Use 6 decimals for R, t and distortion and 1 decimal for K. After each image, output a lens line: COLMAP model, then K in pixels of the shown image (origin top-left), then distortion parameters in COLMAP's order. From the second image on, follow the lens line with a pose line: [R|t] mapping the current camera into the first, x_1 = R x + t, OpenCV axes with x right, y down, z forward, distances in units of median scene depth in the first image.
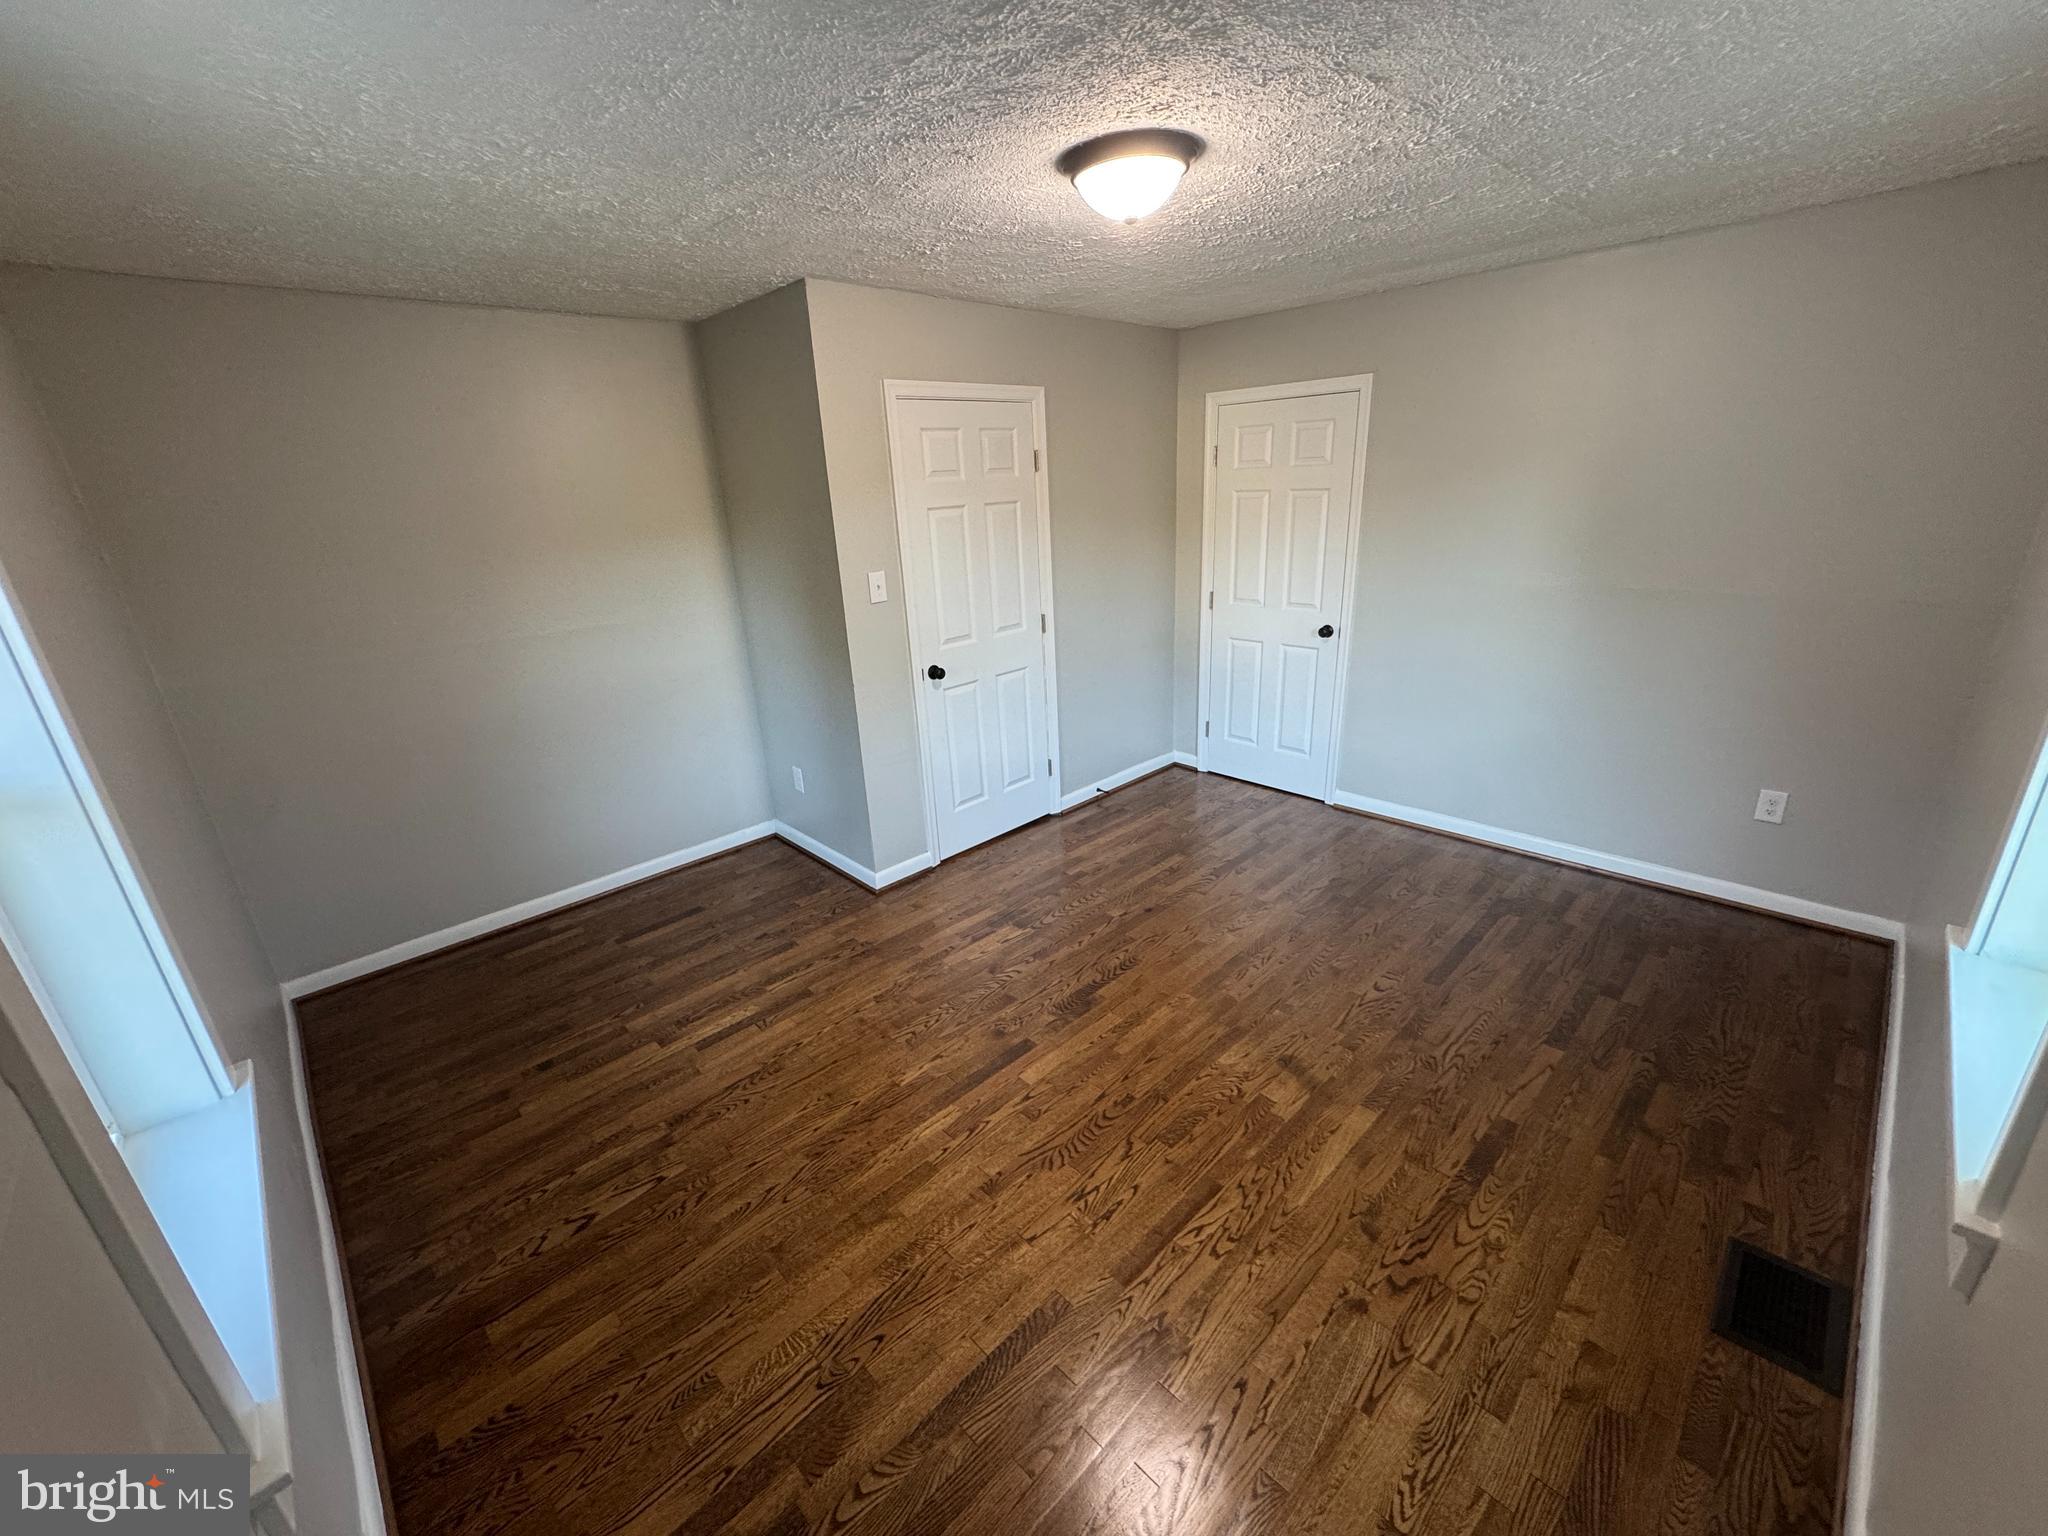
lens RADIAL K [[820.9, 0, 1025.5], [0, 820.9, 768.8], [0, 0, 1]] dist [-0.000364, -0.000366]
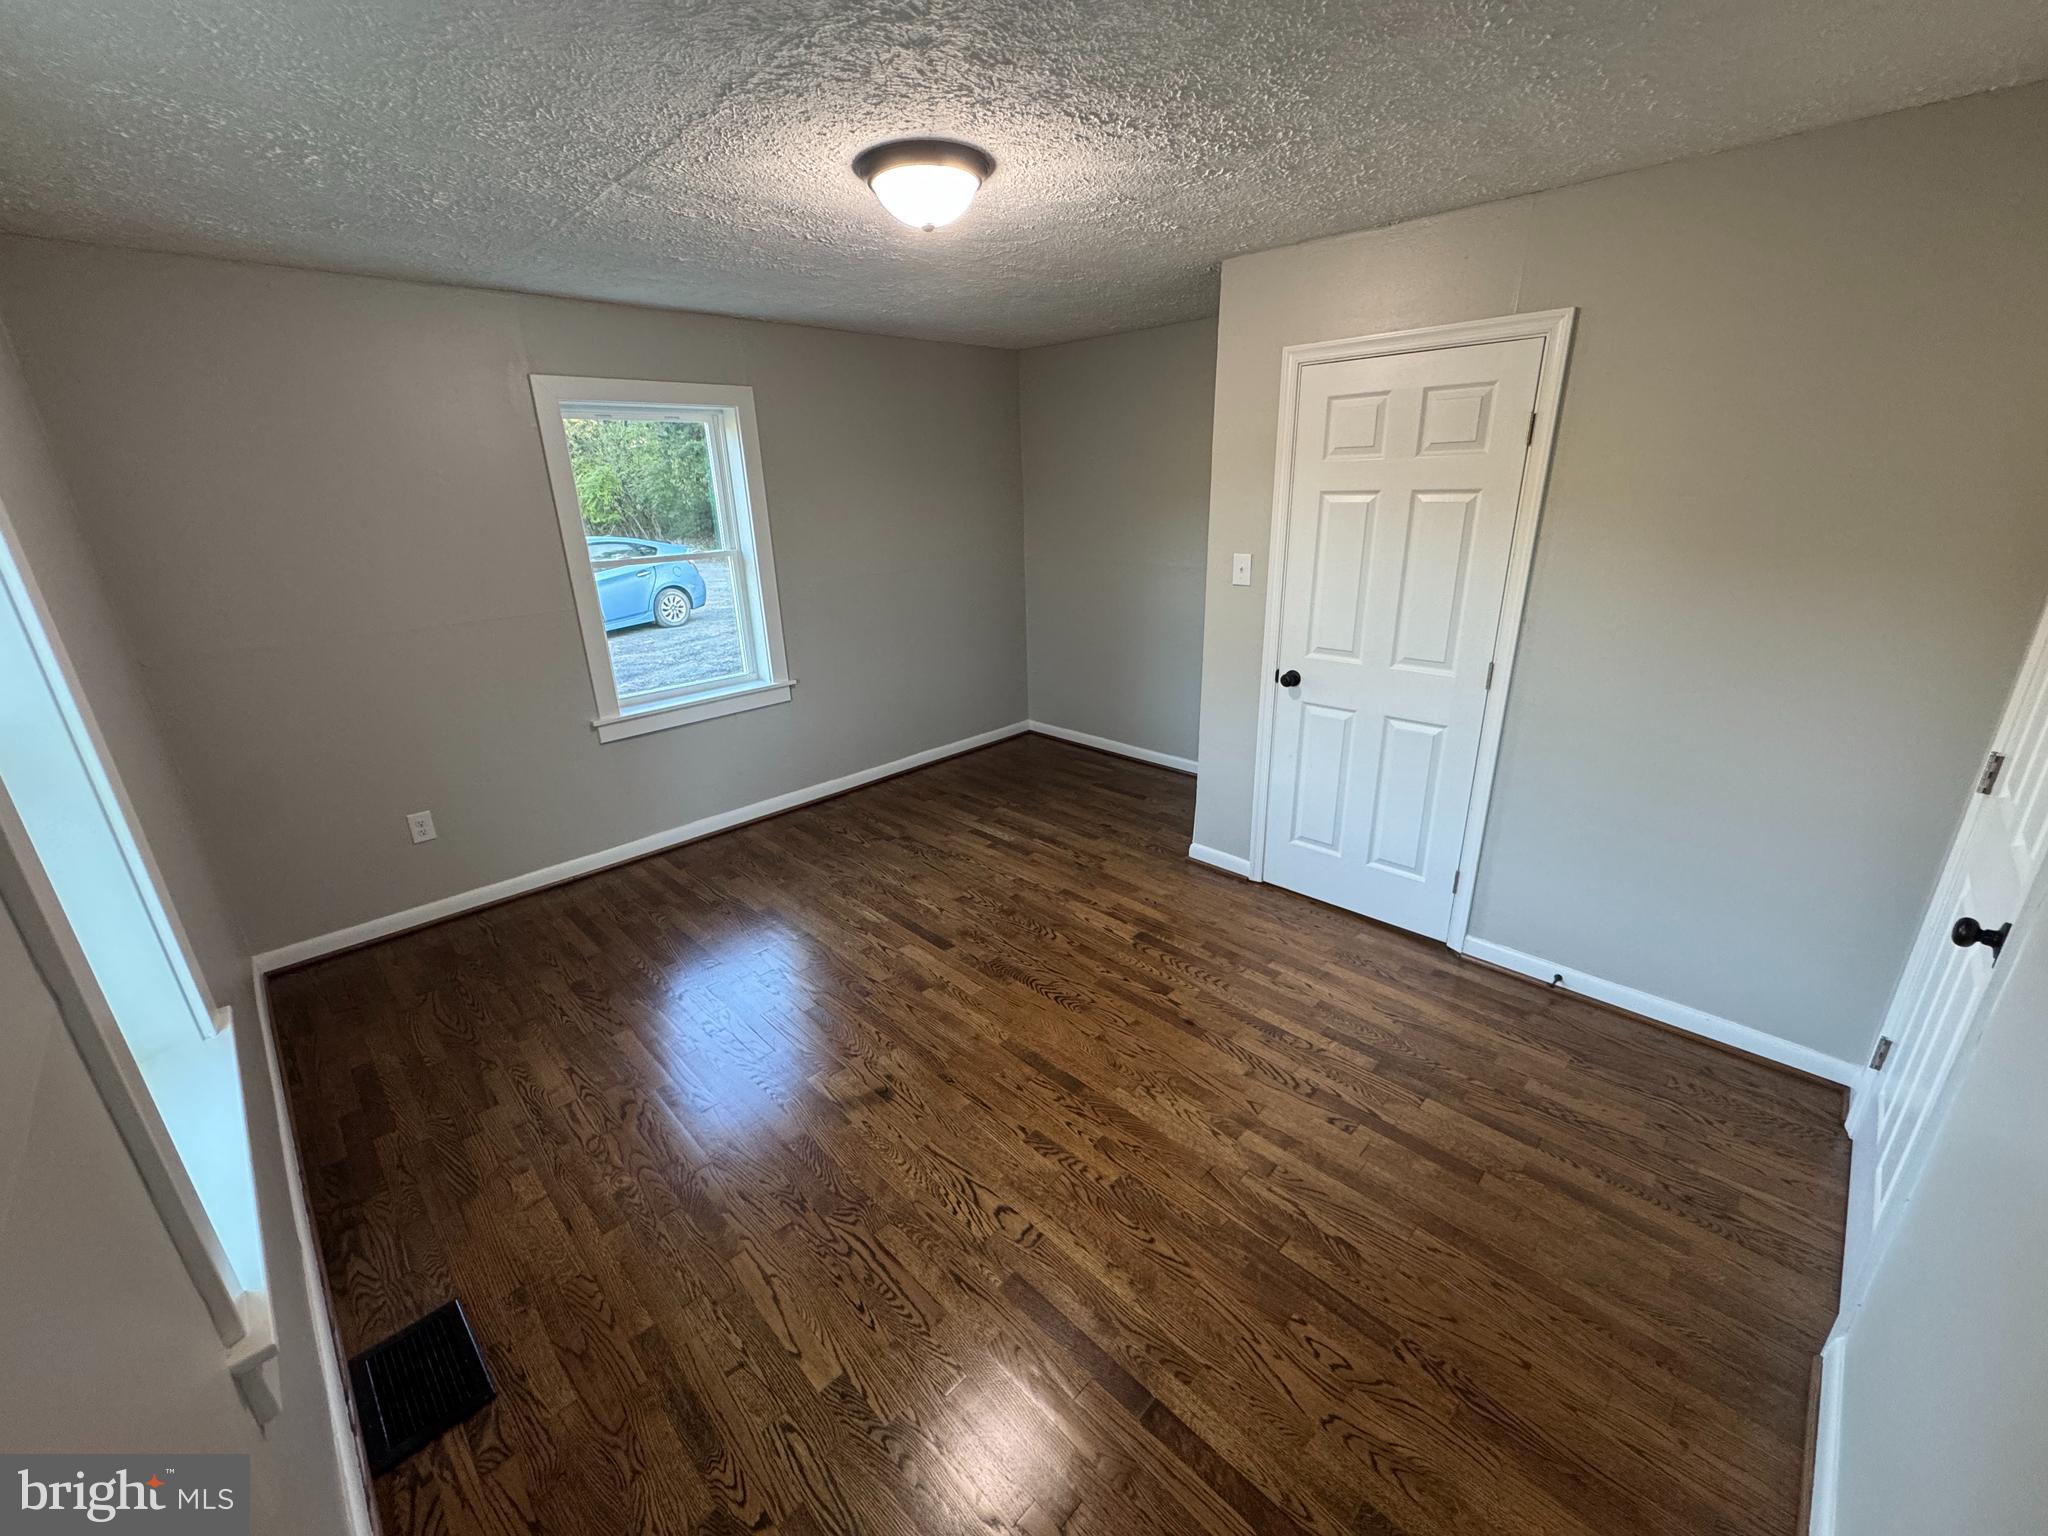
lens RADIAL K [[820.9, 0, 1025.5], [0, 820.9, 768.8], [0, 0, 1]] dist [-0.000364, -0.000366]
pose [[0.016210, 0.380446, -0.924661, 0.856202], [-0.309172, 0.881369, 0.357214, -0.300414], [0.950868, 0.280089, 0.131910, 0.742615]]
